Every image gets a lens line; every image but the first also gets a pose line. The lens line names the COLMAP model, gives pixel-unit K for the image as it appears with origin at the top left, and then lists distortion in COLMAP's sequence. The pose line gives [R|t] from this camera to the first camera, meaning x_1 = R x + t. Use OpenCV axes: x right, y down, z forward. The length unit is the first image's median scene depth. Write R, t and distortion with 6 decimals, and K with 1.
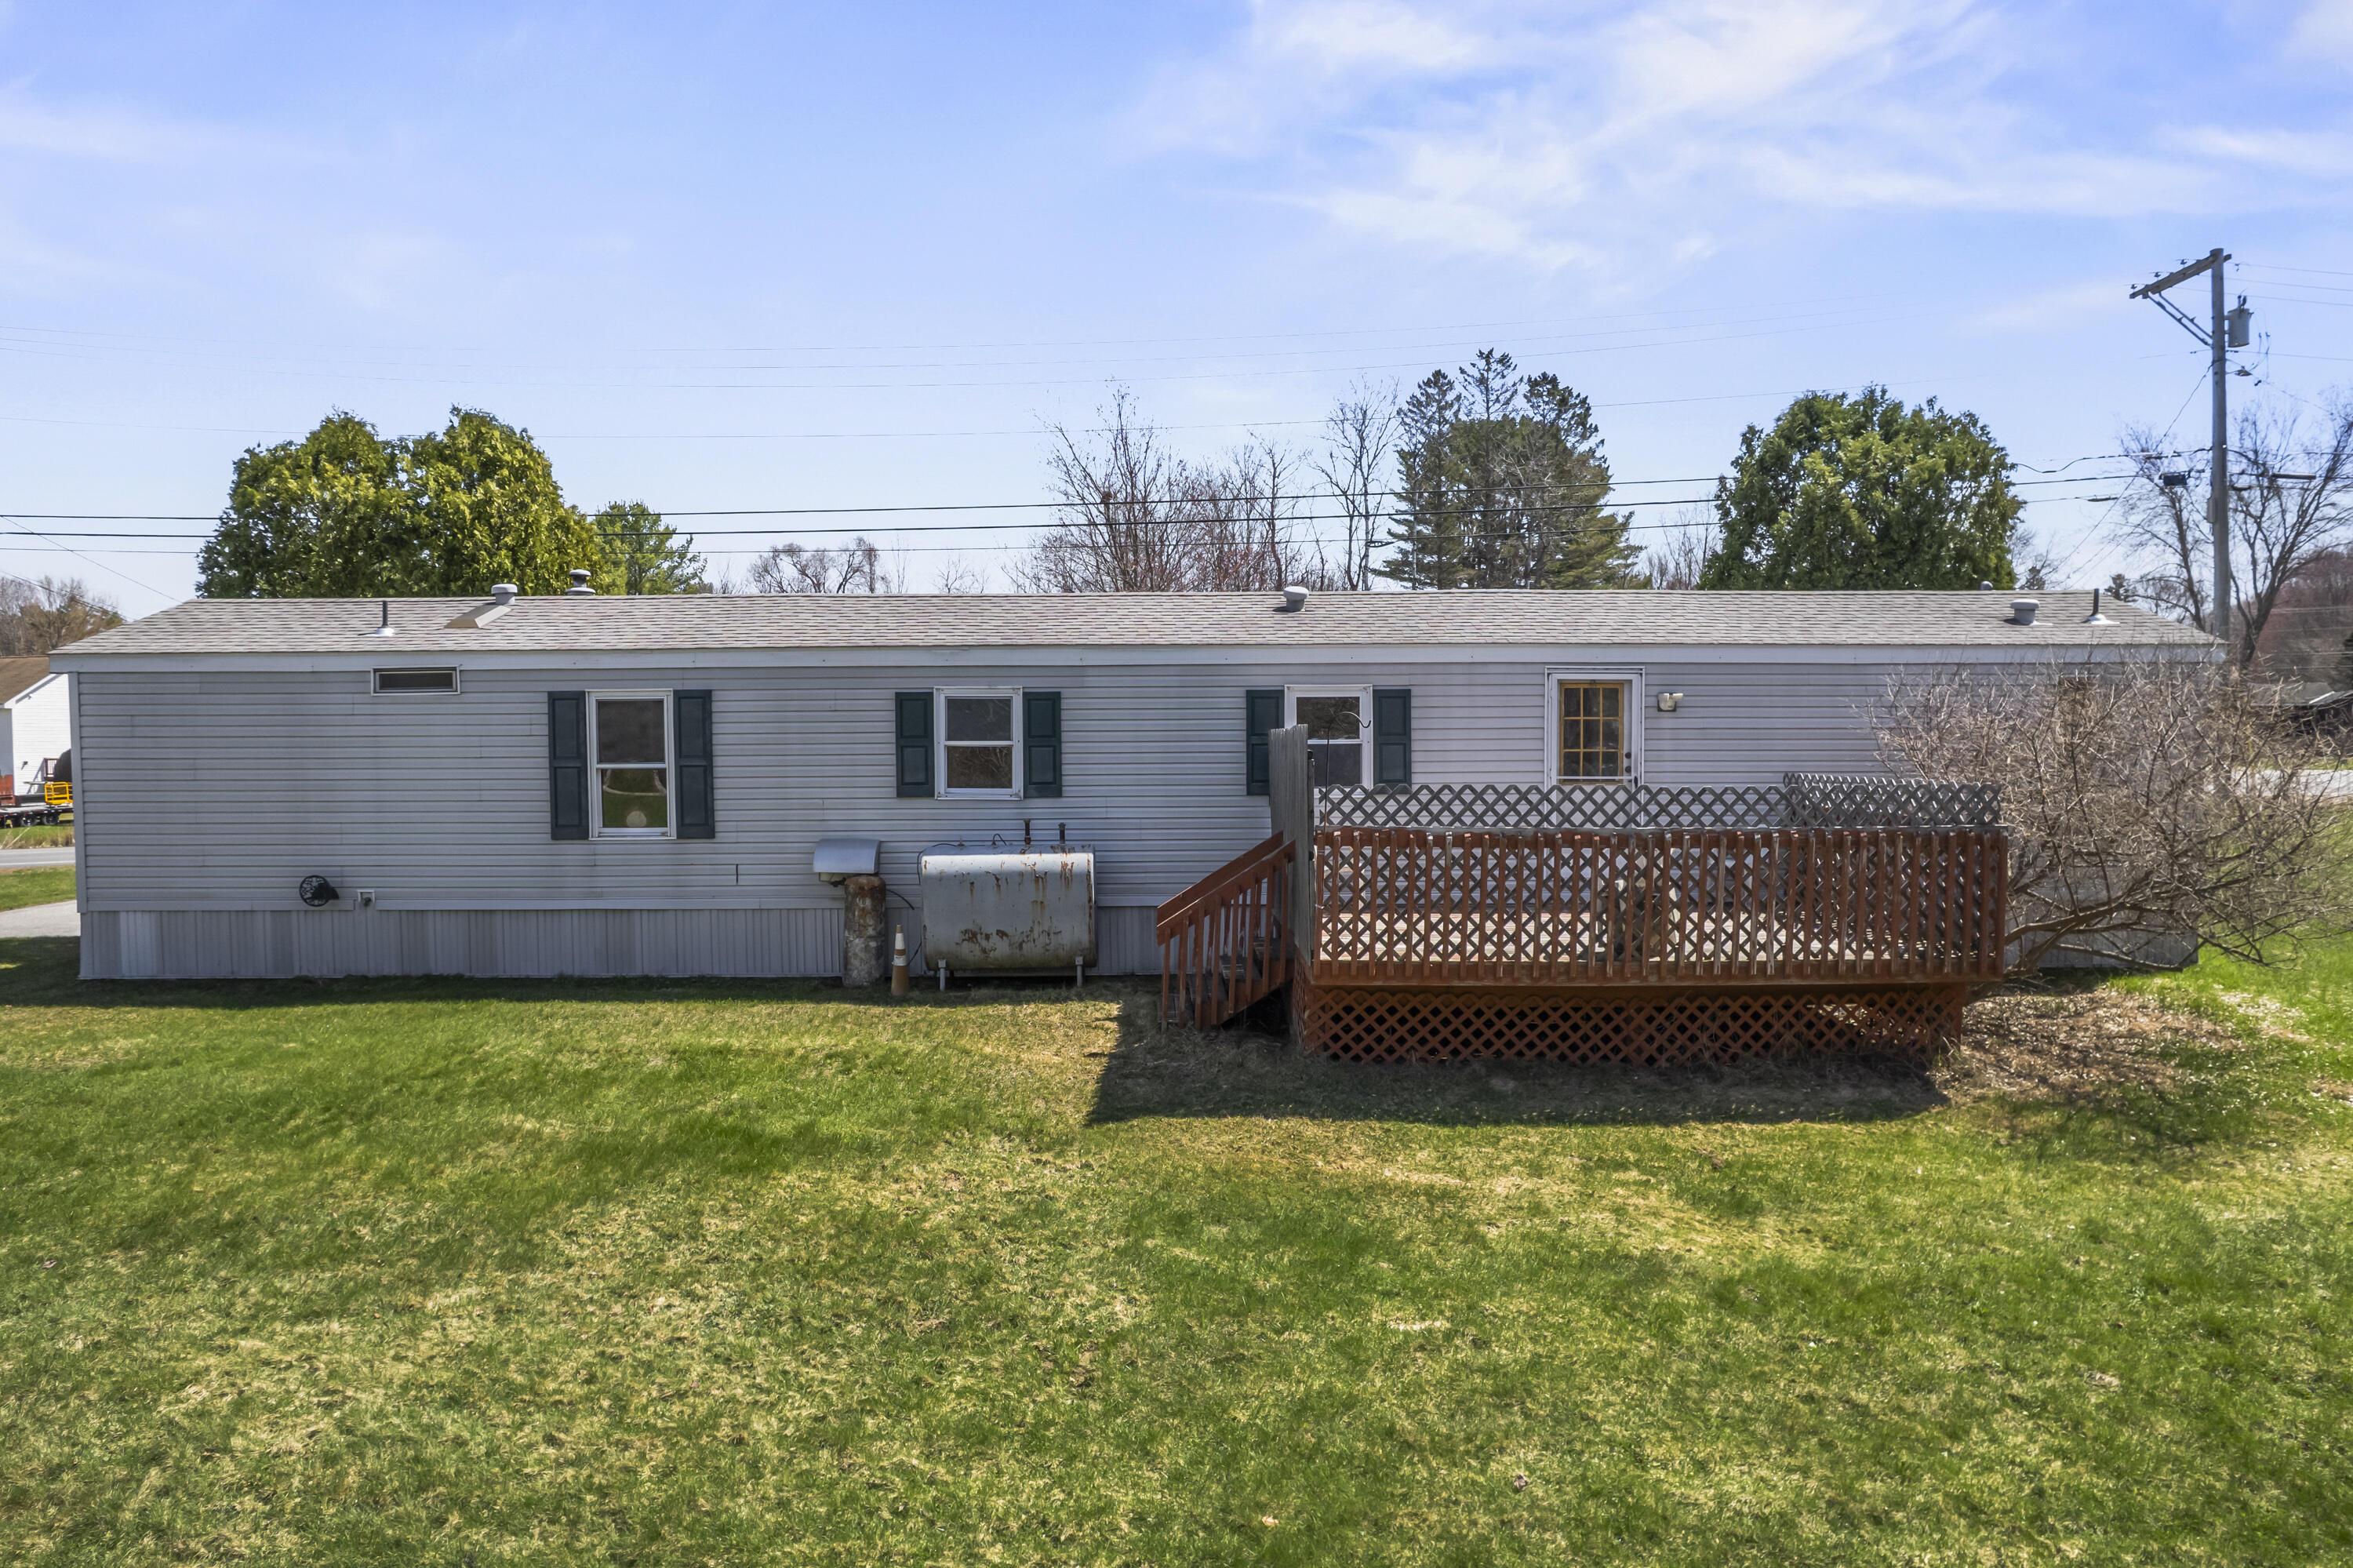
lens RADIAL K [[1467.9, 0, 1176.5], [0, 1467.9, 784.0], [0, 0, 1]] dist [0.006030, 0.001230]
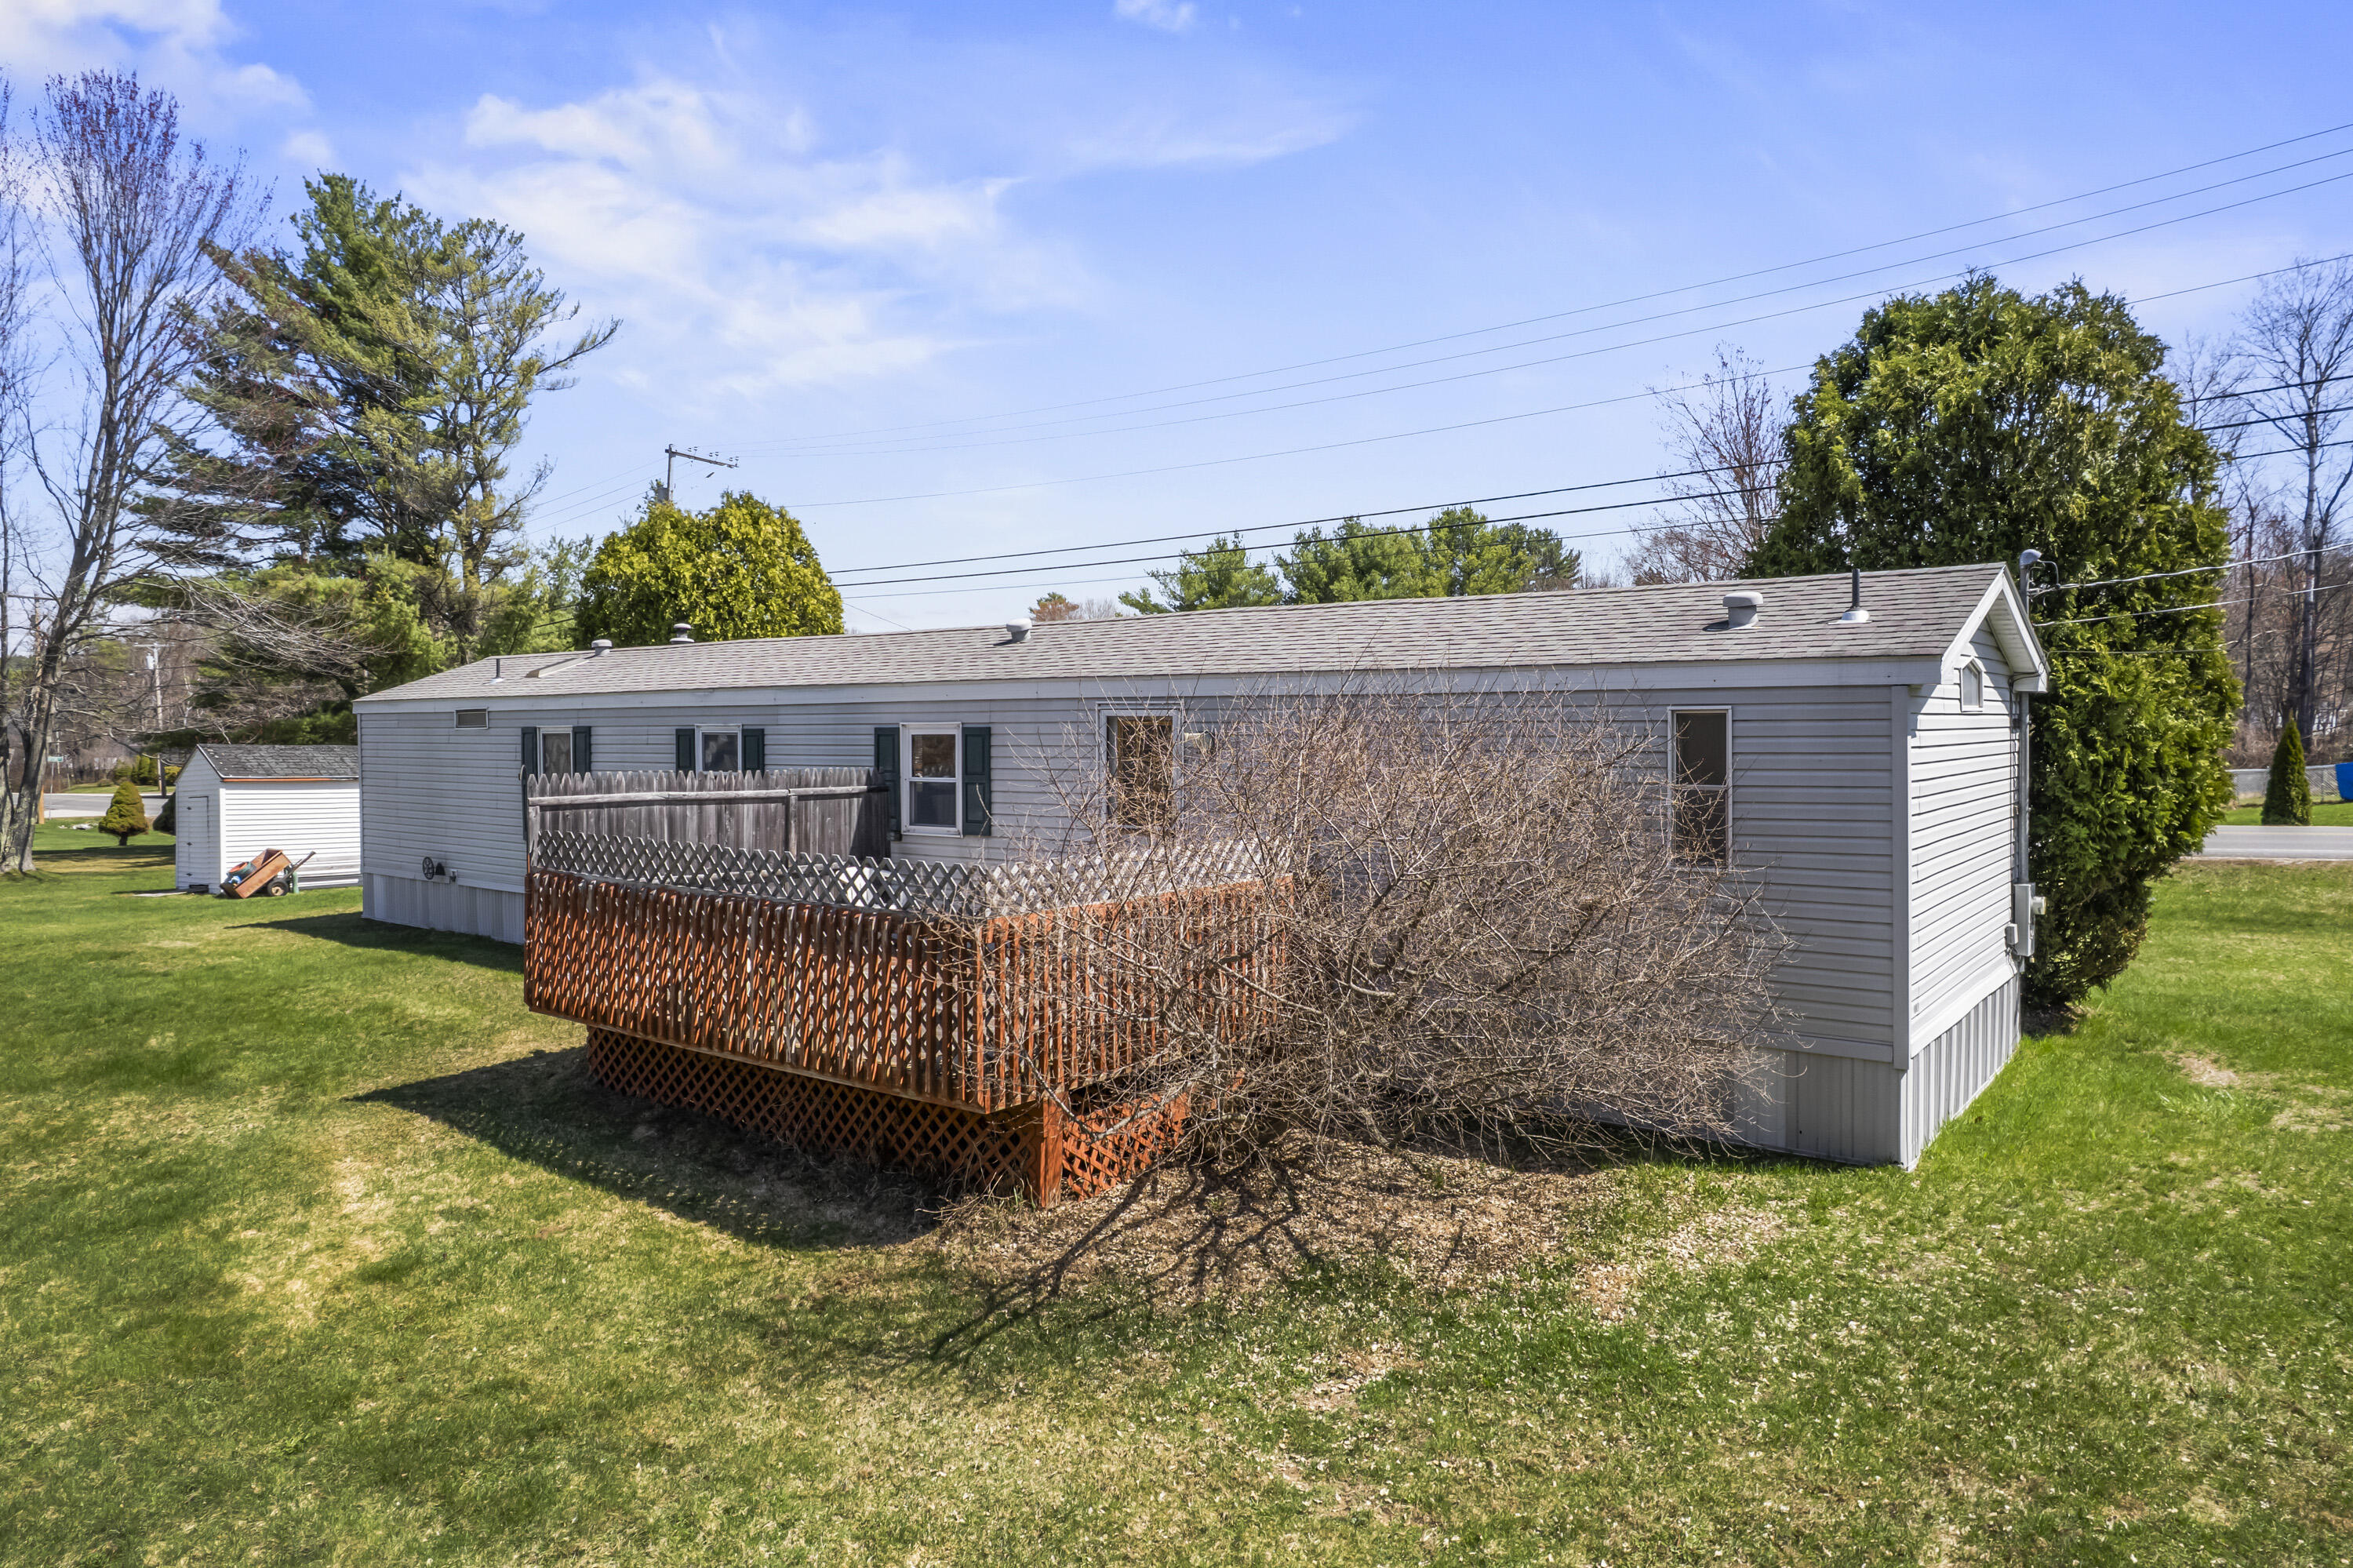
lens RADIAL K [[1467.9, 0, 1176.5], [0, 1467.9, 784.0], [0, 0, 1]] dist [0.006030, 0.001230]
pose [[0.780949, 0.025654, -0.624068, 0.840437], [-0.034056, 0.999419, -0.001533, -0.030103], [0.623666, 0.022451, 0.781369, 0.337505]]
